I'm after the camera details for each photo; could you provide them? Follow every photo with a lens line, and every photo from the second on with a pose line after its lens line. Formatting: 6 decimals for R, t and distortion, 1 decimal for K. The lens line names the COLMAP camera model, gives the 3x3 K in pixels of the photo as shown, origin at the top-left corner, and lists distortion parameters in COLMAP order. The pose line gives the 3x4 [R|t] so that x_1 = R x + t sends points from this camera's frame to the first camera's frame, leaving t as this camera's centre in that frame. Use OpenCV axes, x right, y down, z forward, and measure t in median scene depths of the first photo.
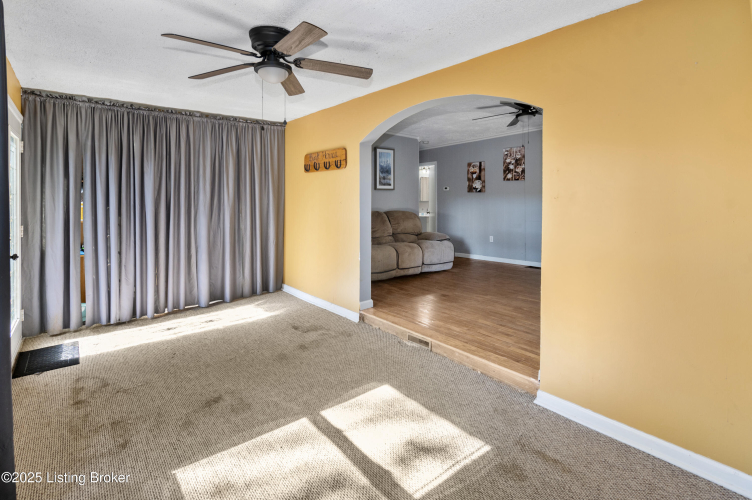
lens RADIAL K [[367.0, 0, 381.0], [0, 367.0, 199.0], [0, 0, 1]] dist [-0.004828, -0.000016]
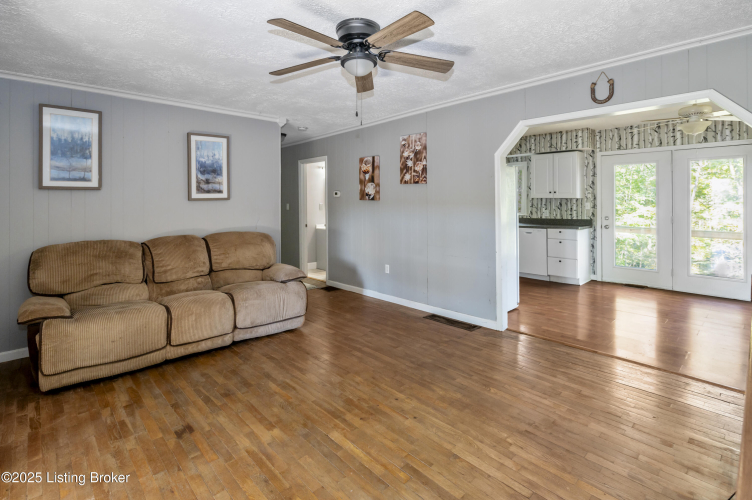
lens RADIAL K [[367.0, 0, 381.0], [0, 367.0, 199.0], [0, 0, 1]] dist [-0.004828, -0.000016]
pose [[0.998654, -0.007109, 0.051380, 0.269879], [0.006558, 0.999919, 0.010880, -0.030725], [-0.051453, -0.010528, 0.998620, 0.337354]]
